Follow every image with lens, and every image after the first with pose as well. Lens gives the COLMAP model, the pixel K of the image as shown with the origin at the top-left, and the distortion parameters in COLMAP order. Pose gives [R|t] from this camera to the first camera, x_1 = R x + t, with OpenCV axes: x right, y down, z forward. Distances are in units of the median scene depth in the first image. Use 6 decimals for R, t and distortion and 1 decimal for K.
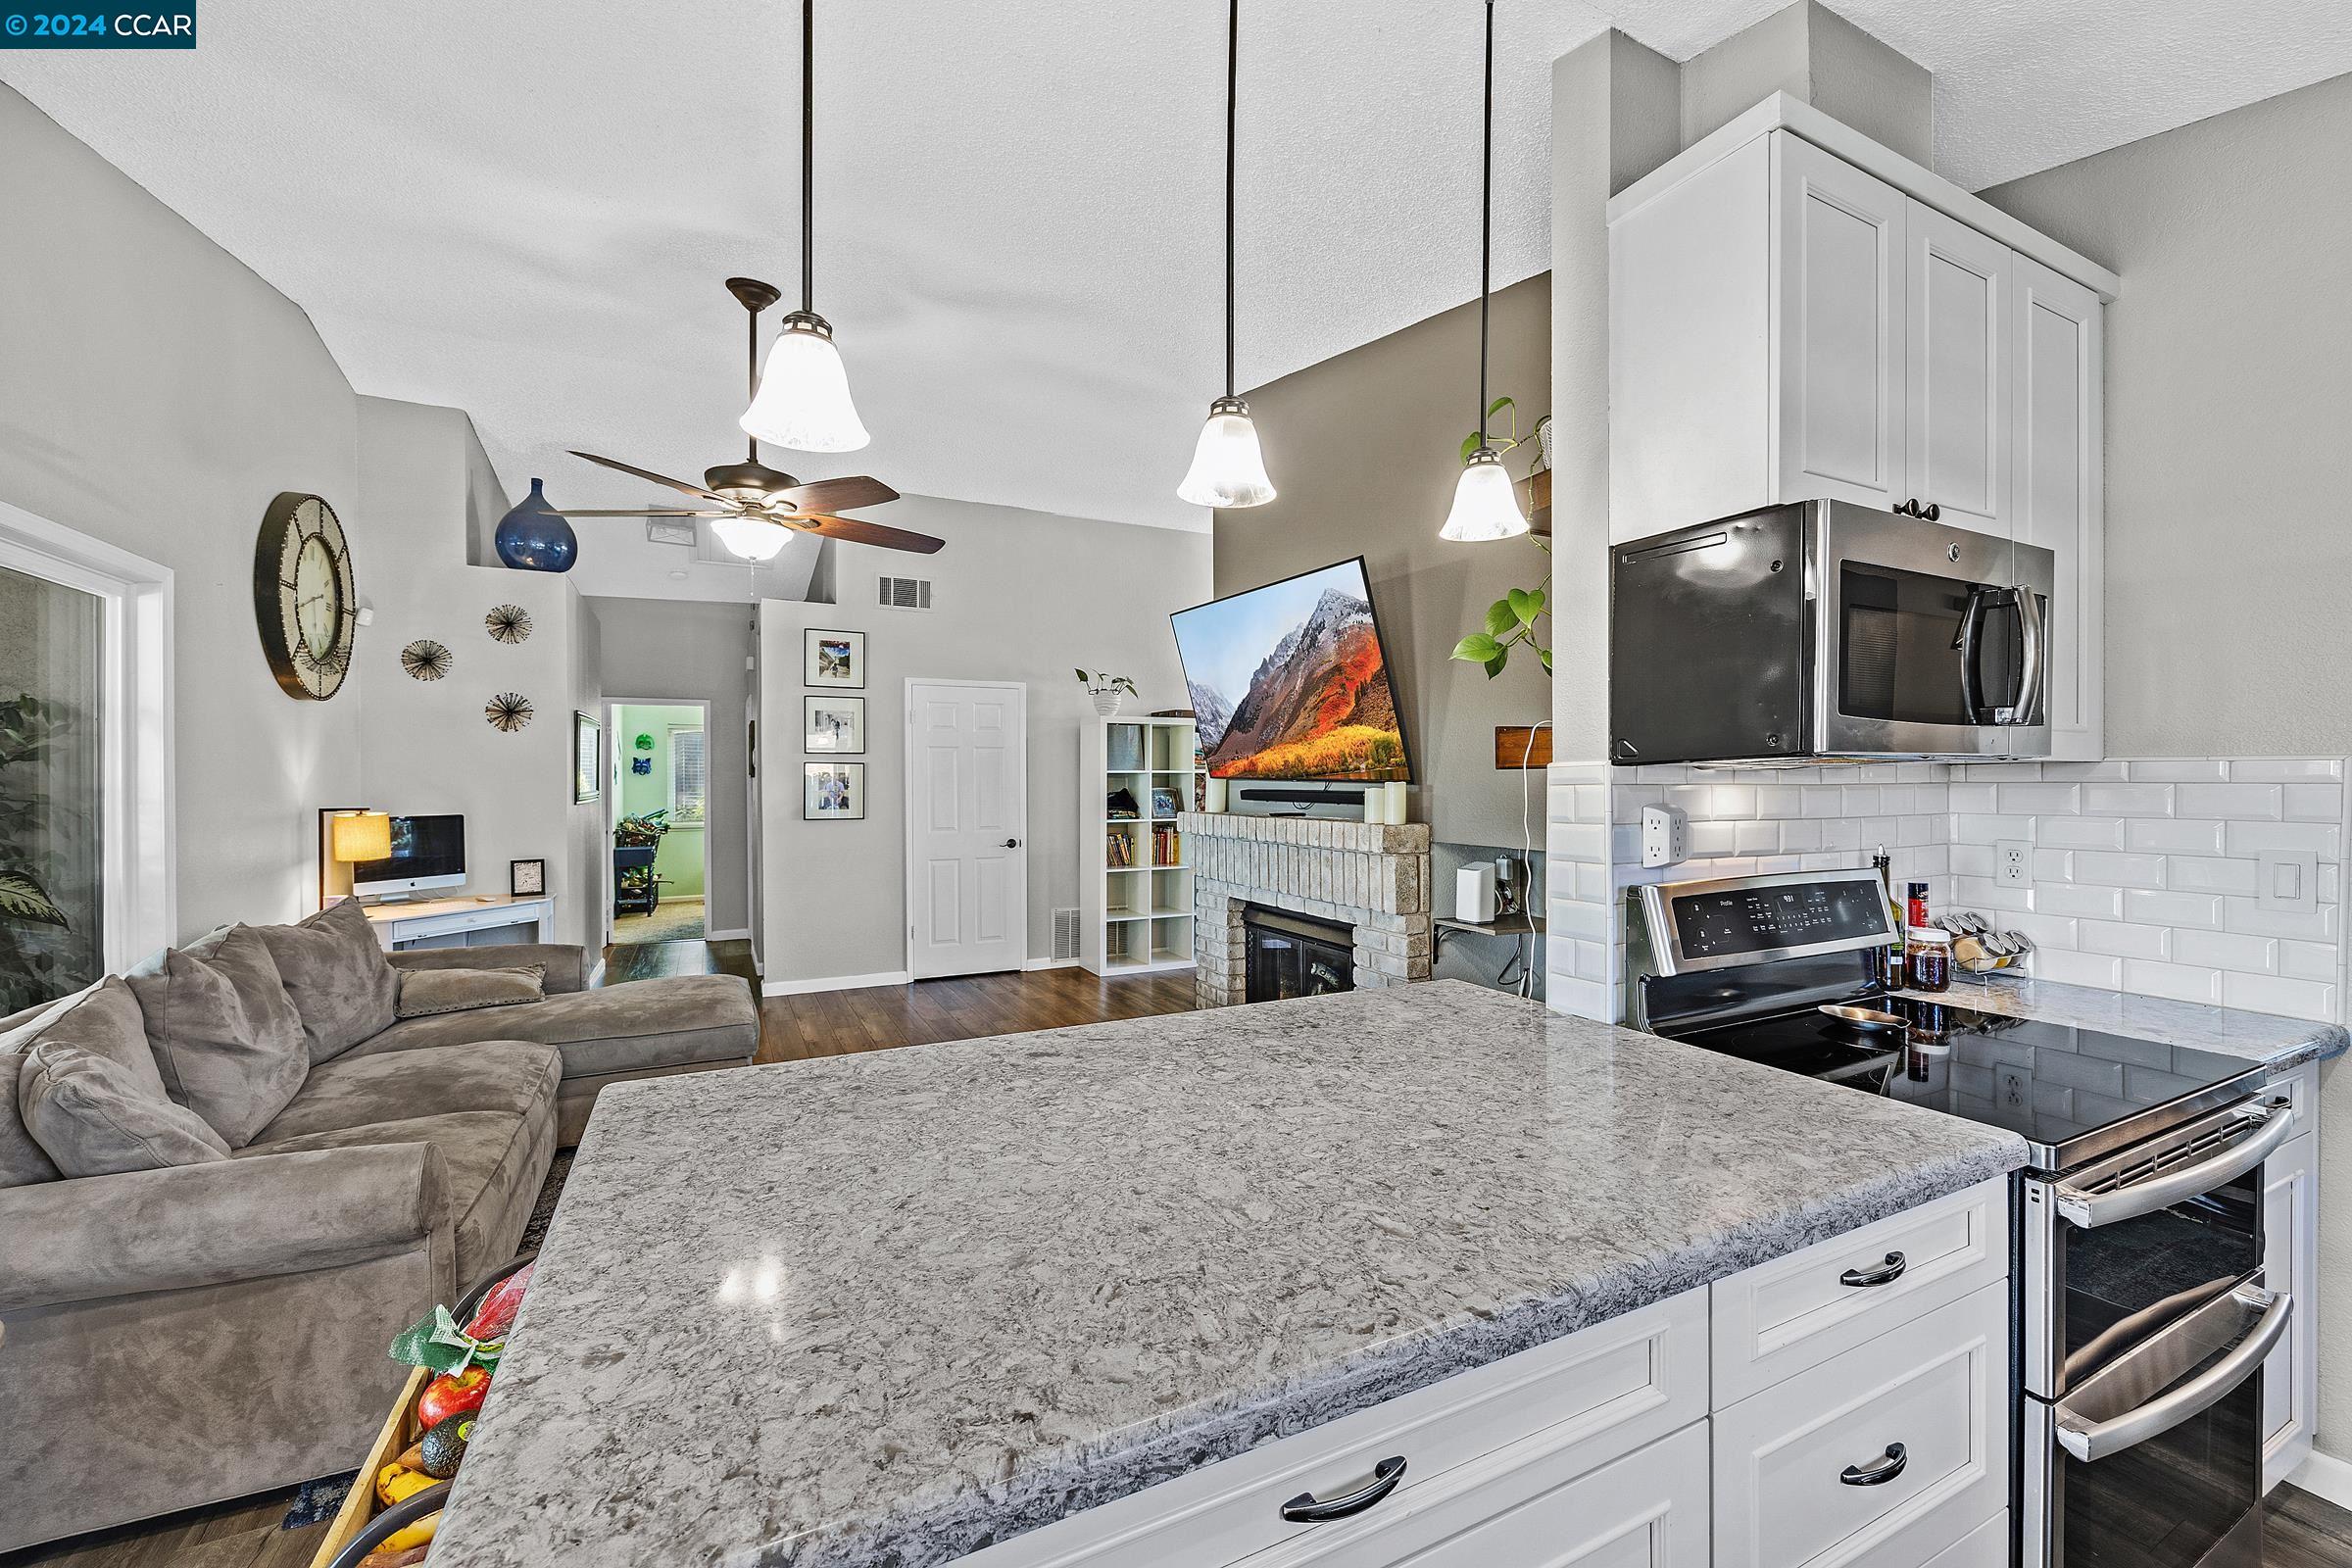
lens RADIAL K [[938.5, 0, 1172.4], [0, 938.5, 781.1], [0, 0, 1]] dist [-0.000938, 0.000582]
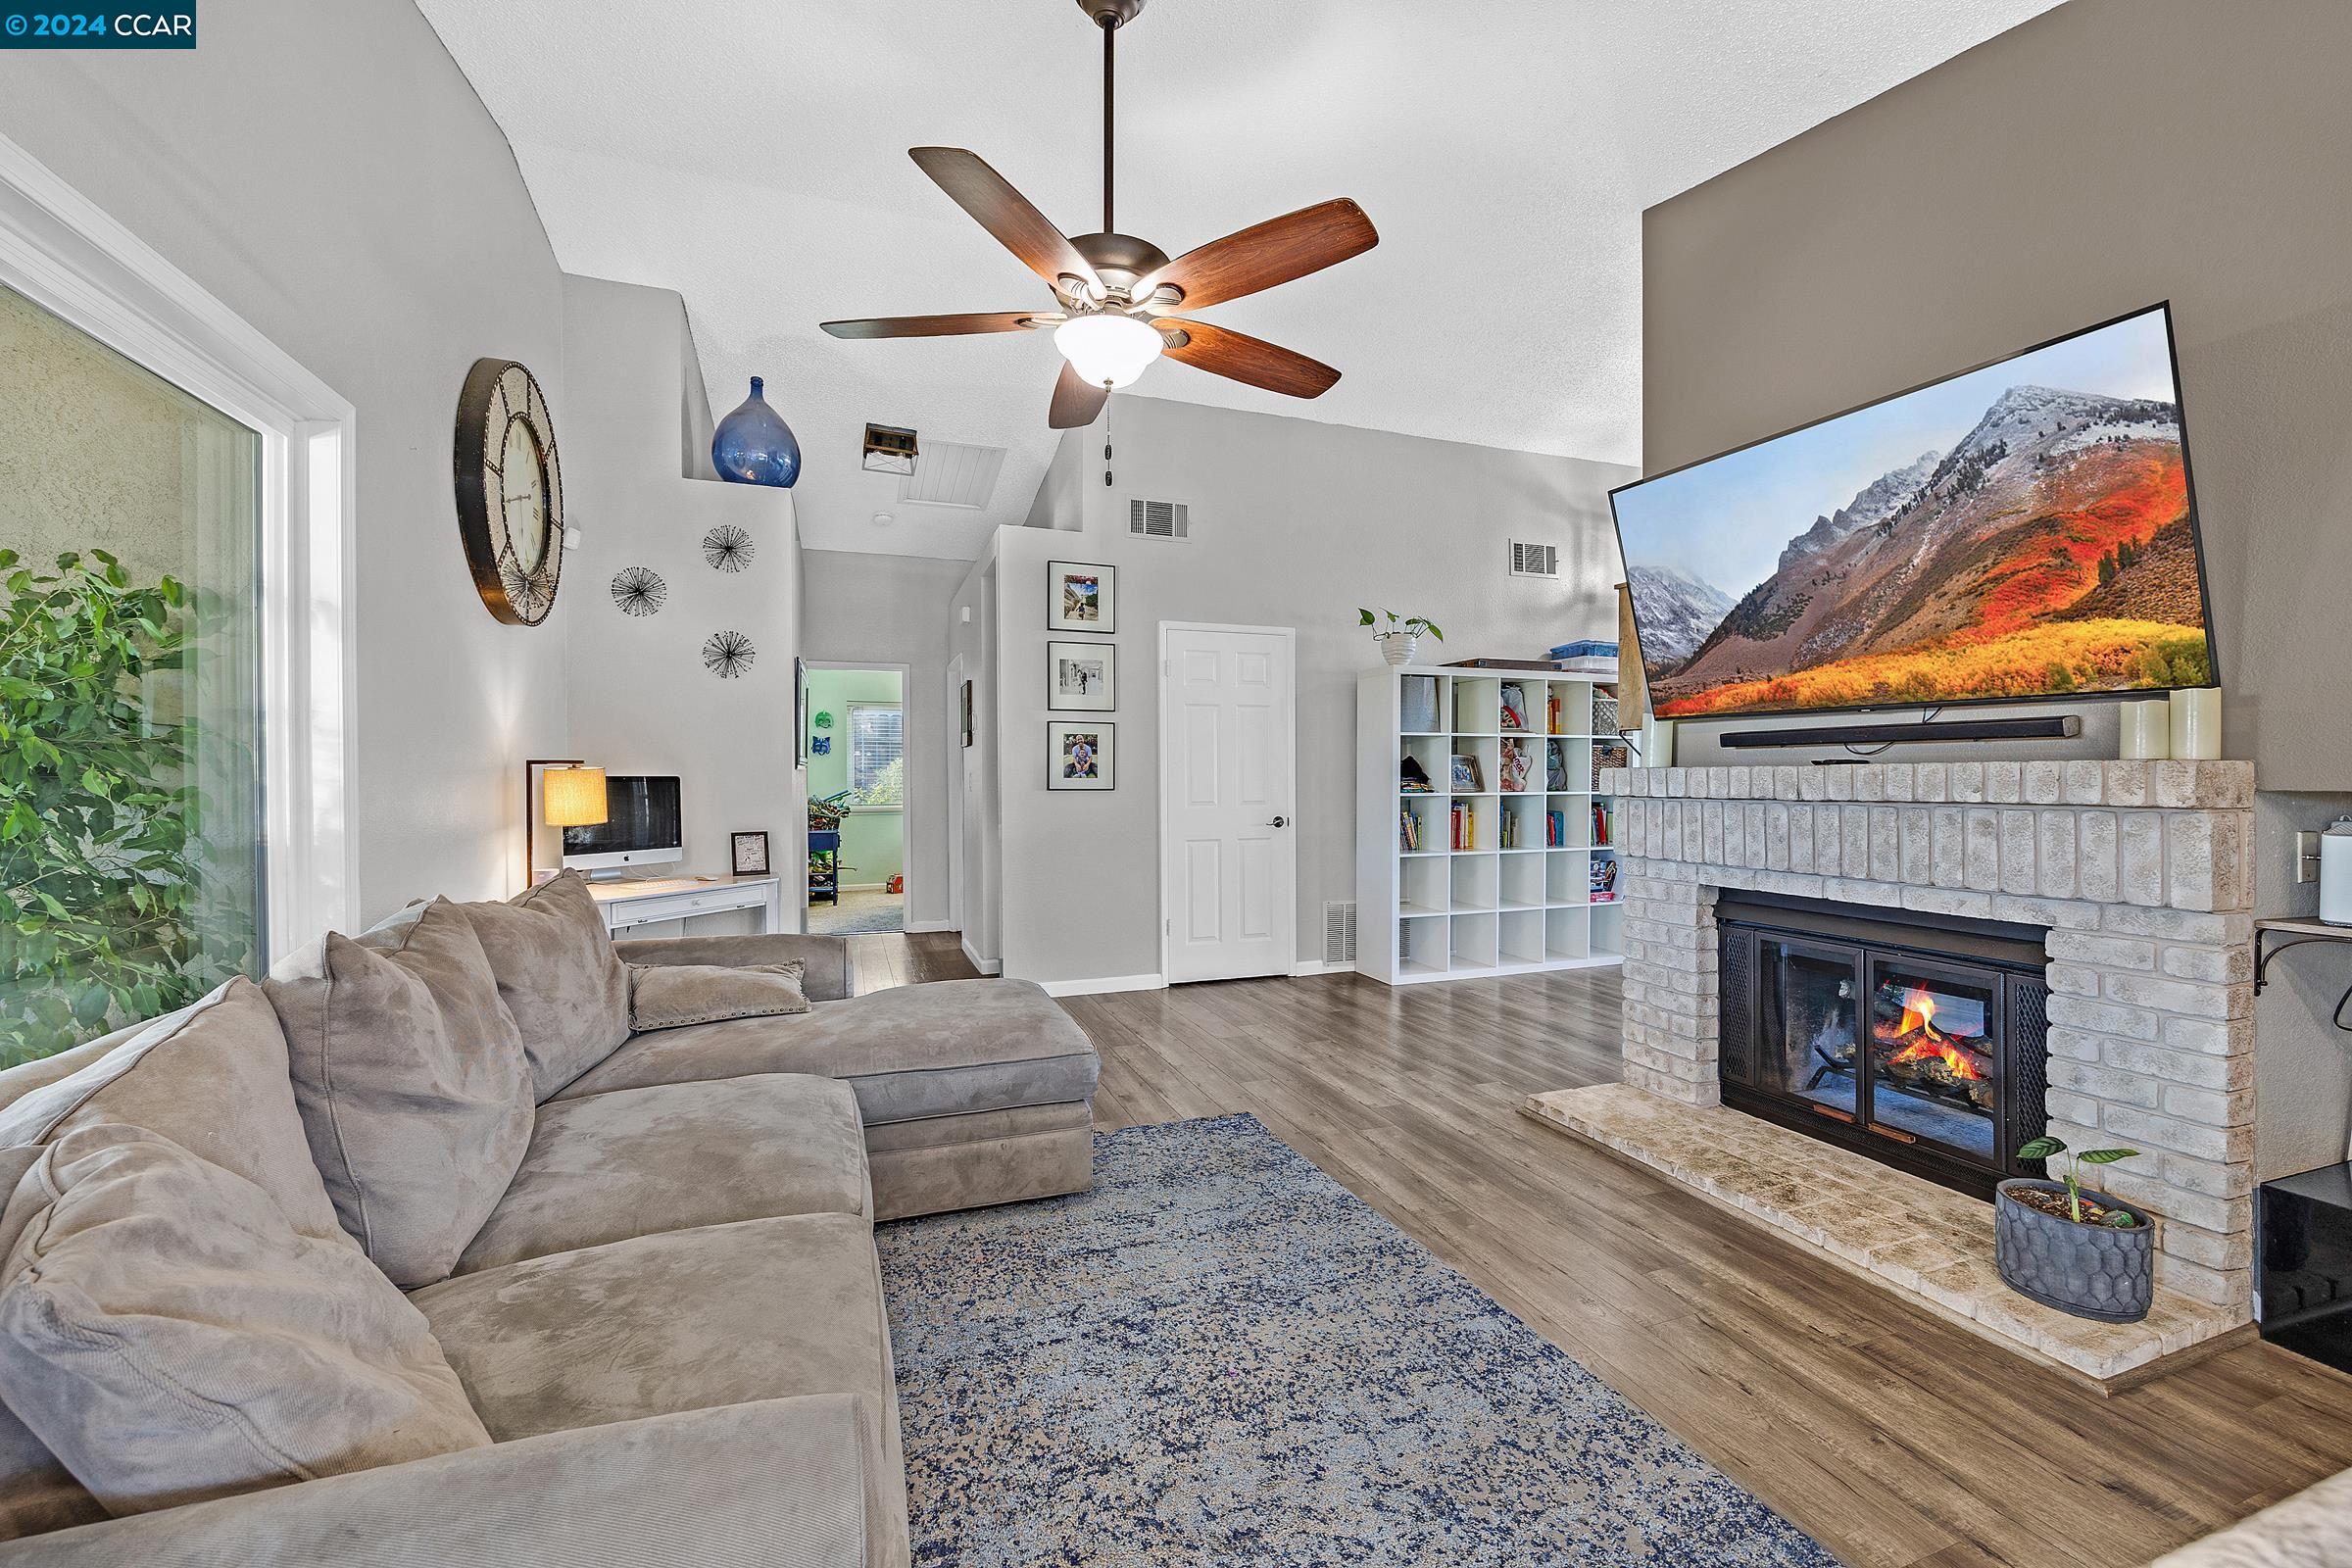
lens RADIAL K [[938.5, 0, 1180.1], [0, 938.5, 781.8], [0, 0, 1]] dist [-0.000938, 0.000582]
pose [[0.993845, -0.000233, -0.110782, -0.281015], [0.000588, 0.999995, 0.003172, 0.048113], [0.110780, -0.003218, 0.993840, 0.280210]]
